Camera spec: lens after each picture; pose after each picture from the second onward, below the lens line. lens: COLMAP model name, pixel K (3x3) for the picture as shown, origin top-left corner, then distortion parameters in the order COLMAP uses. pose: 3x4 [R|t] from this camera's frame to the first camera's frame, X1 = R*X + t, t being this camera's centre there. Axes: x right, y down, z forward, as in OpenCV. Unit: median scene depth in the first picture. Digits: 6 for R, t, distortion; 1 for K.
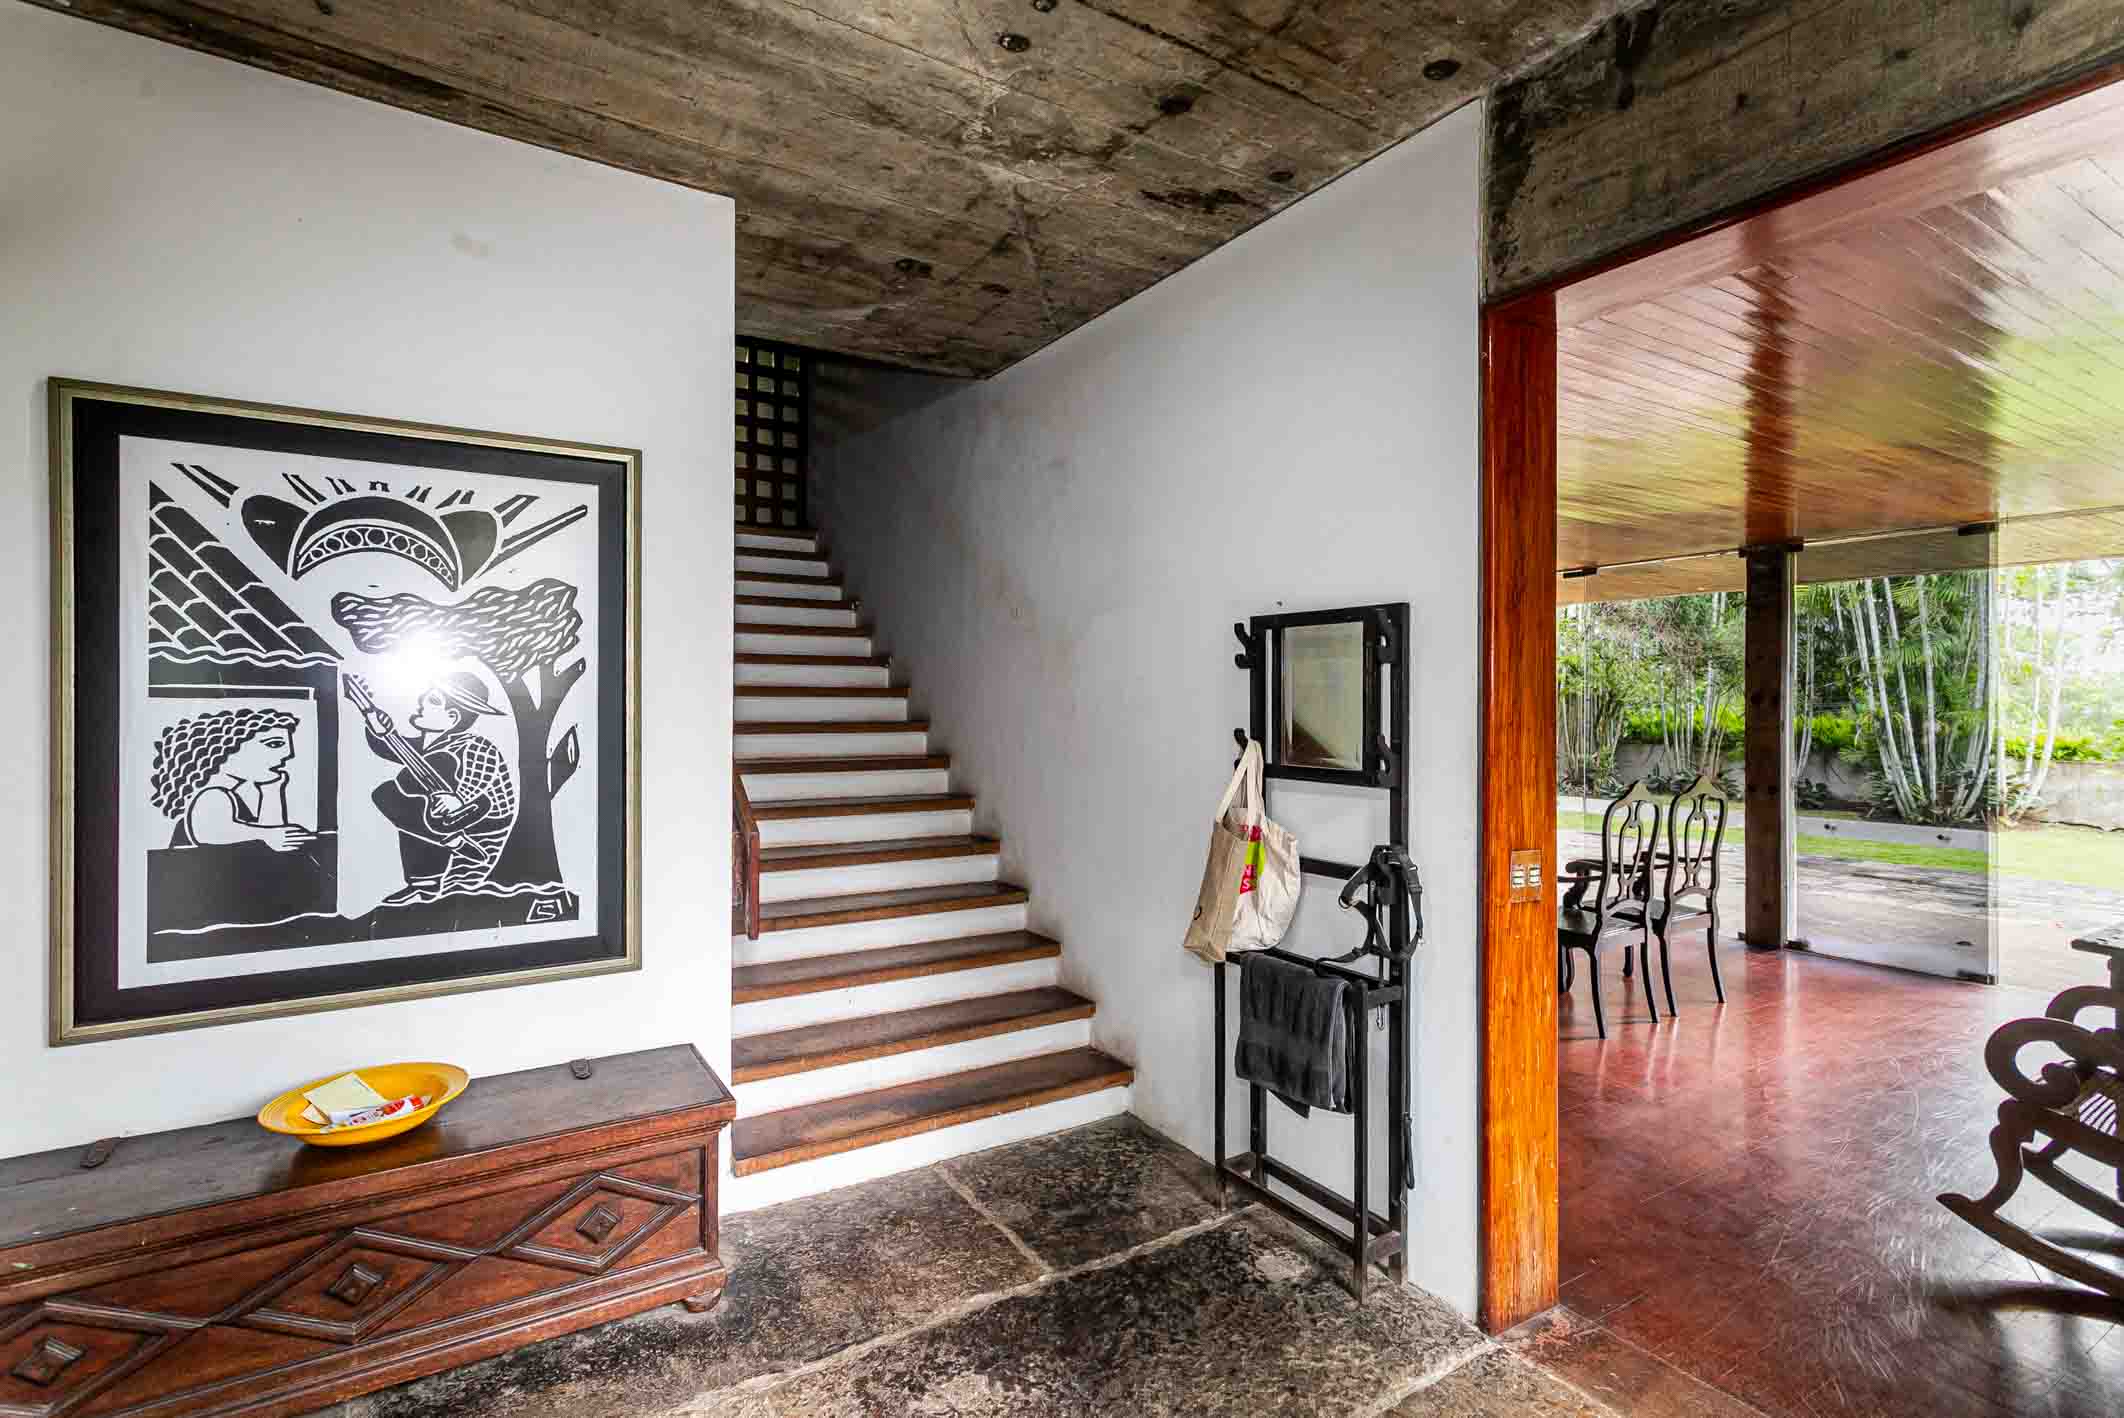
lens RADIAL K [[1009.3, 0, 1044.9], [0, 1009.3, 703.8], [0, 0, 1]] dist [0.003000, 0.000460]
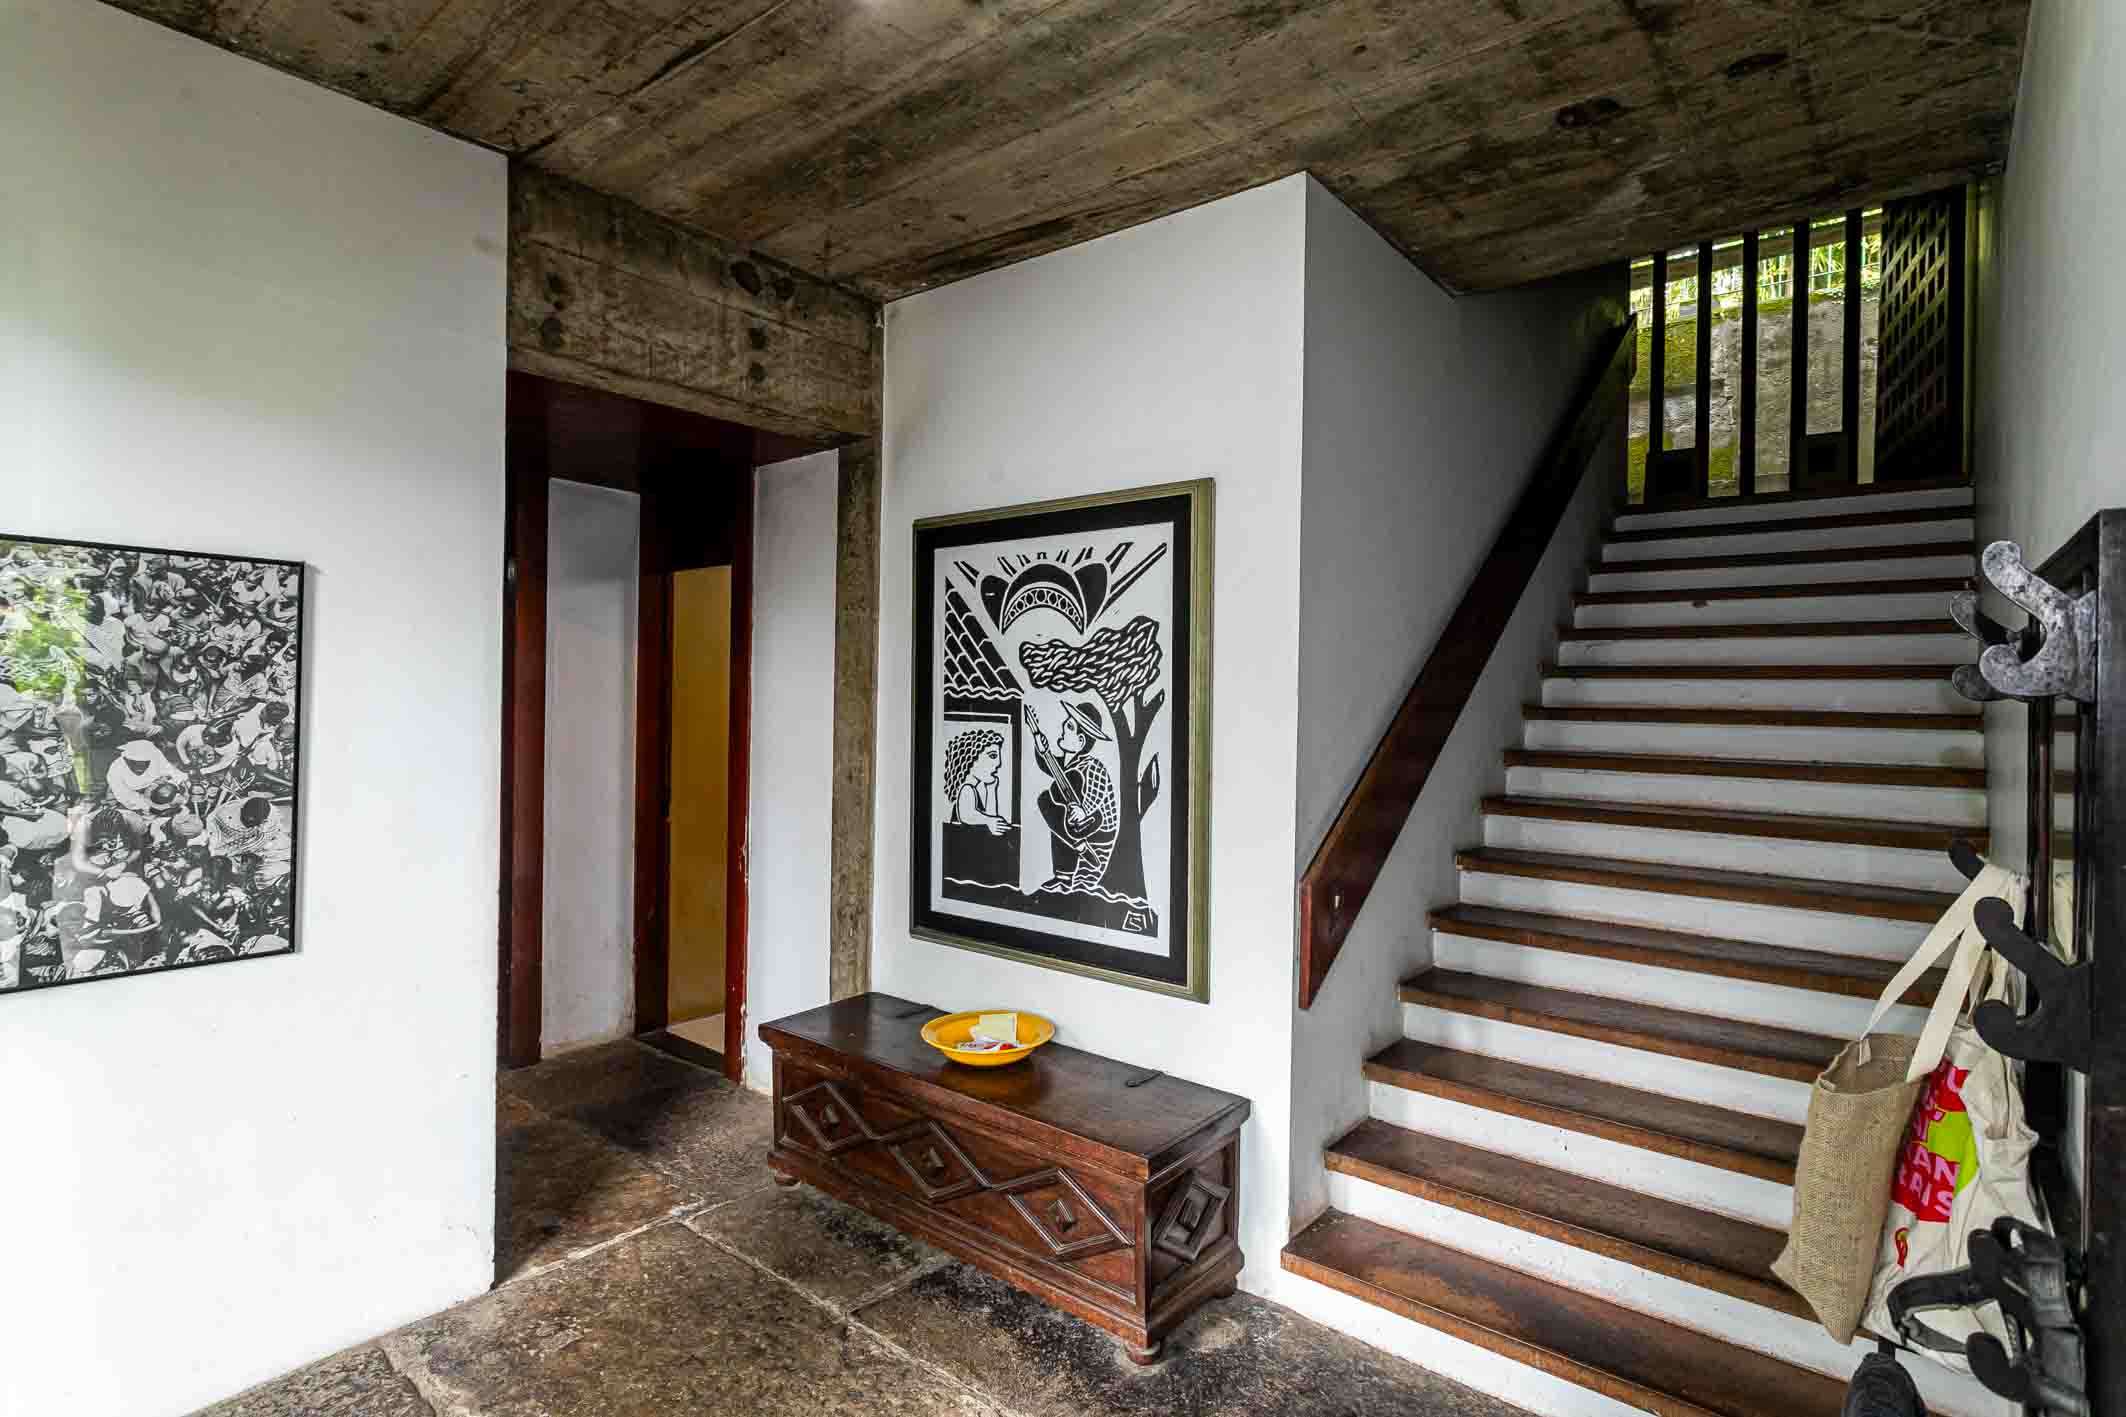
lens RADIAL K [[1037.1, 0, 1049.8], [0, 1037.1, 701.1], [0, 0, 1]] dist [-0.017839, 0.003415]
pose [[0.334413, 0.004715, -0.942415, 0.545770], [-0.013933, 0.999903, 0.000059, -0.033134], [0.942324, 0.013111, 0.334446, 0.561853]]
